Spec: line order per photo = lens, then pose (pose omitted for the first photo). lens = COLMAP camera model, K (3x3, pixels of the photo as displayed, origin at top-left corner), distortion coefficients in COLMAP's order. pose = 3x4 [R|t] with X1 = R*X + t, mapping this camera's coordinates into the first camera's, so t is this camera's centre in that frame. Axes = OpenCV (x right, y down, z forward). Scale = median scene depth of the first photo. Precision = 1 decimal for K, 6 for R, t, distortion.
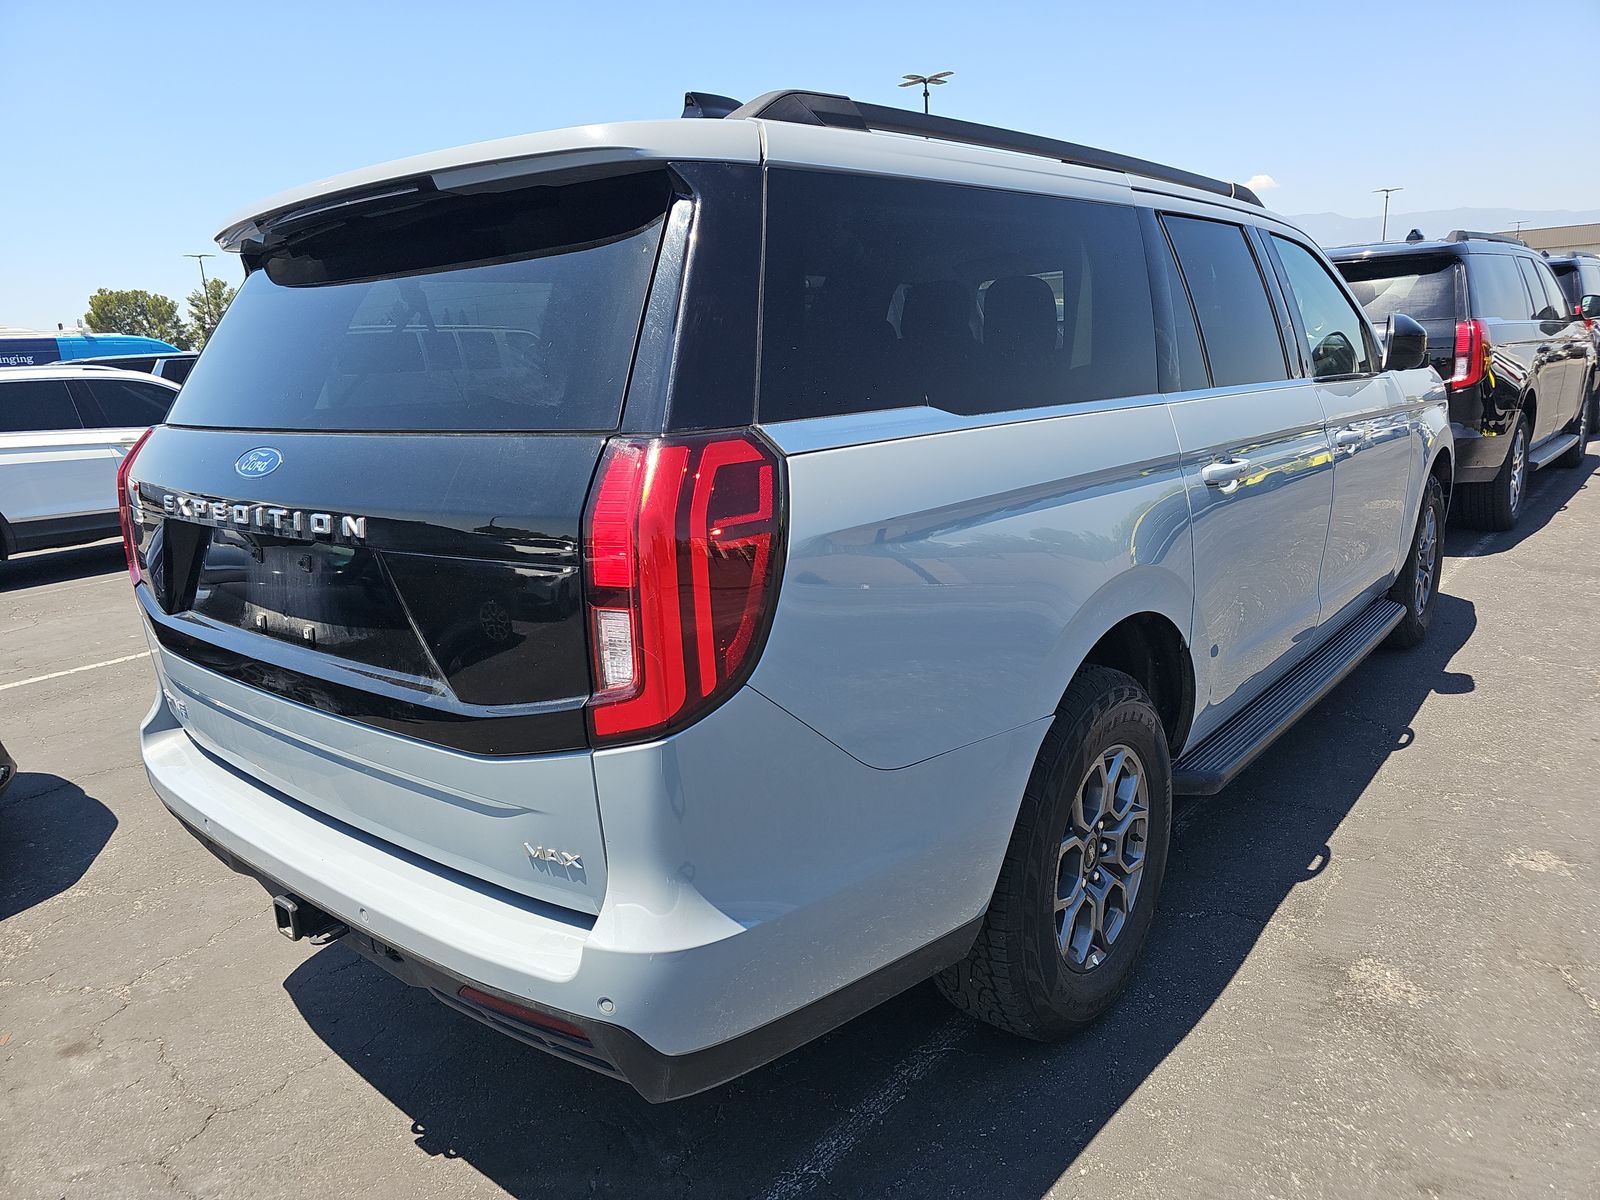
lens RADIAL K [[1059.2, 0, 803.2], [0, 1059.2, 589.3], [0, 0, 1]] dist [0.025773, -0.011719]
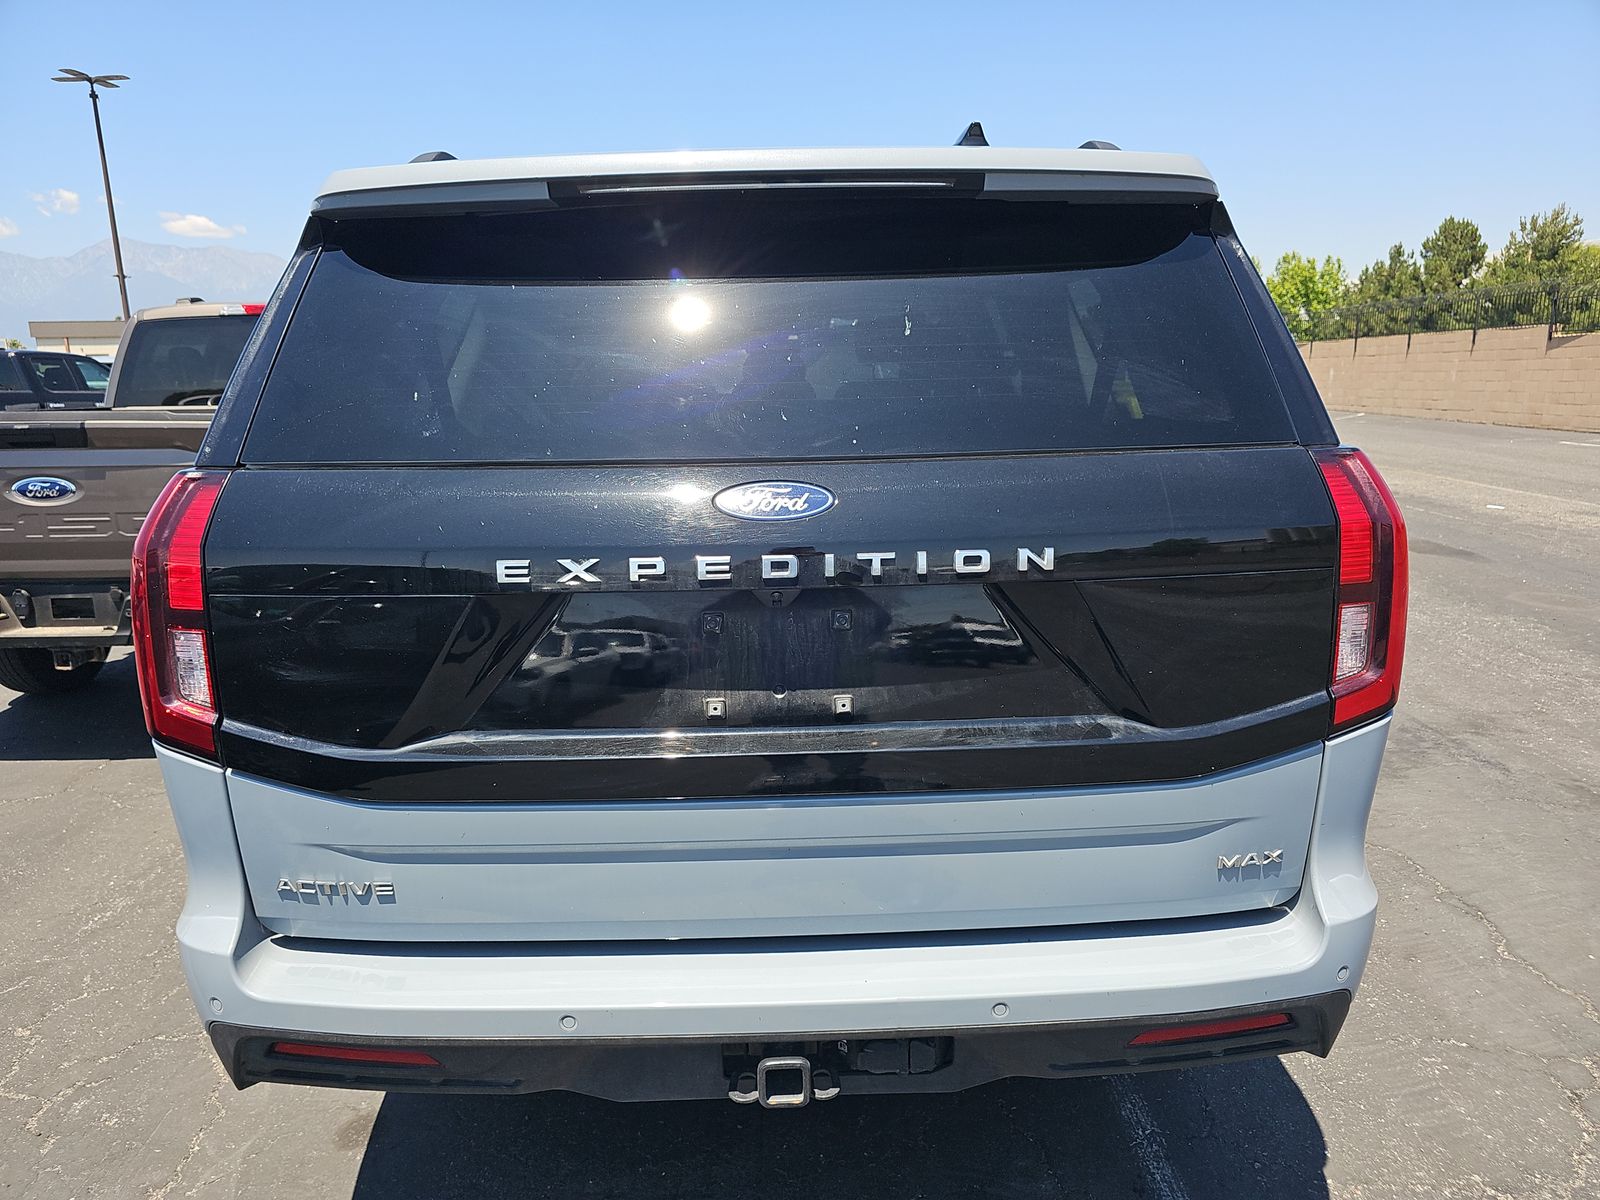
lens RADIAL K [[1059.2, 0, 799.4], [0, 1059.2, 609.9], [0, 0, 1]] dist [0.025773, -0.011719]
pose [[0.766242, -0.102668, 0.634296, -1.037321], [0.122111, 0.992430, 0.013124, -0.047815], [-0.630842, 0.067398, 0.772979, 0.400957]]
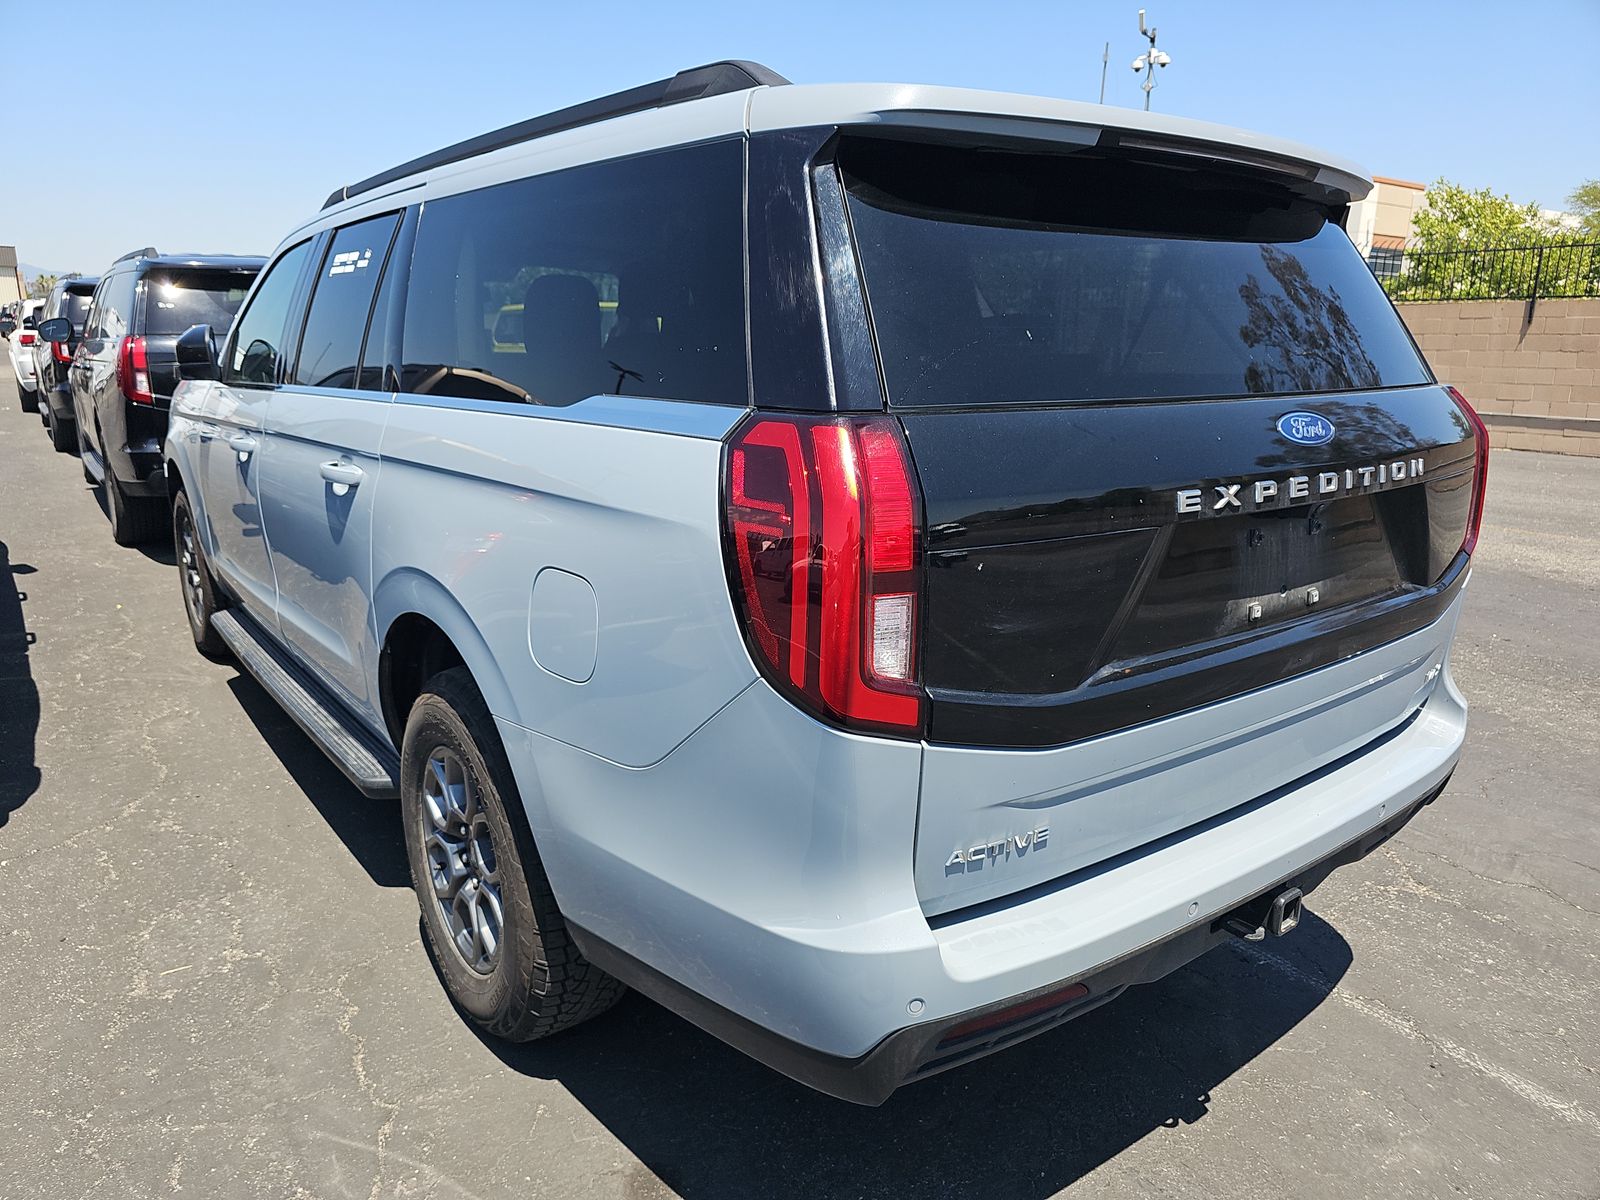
lens RADIAL K [[1059.2, 0, 805.3], [0, 1059.2, 600.5], [0, 0, 1]] dist [0.025773, -0.011719]
pose [[0.255022, -0.184801, 0.949111, -1.599042], [0.190855, 0.971876, 0.137952, -0.191378], [-0.947913, 0.145962, 0.283120, 1.214111]]
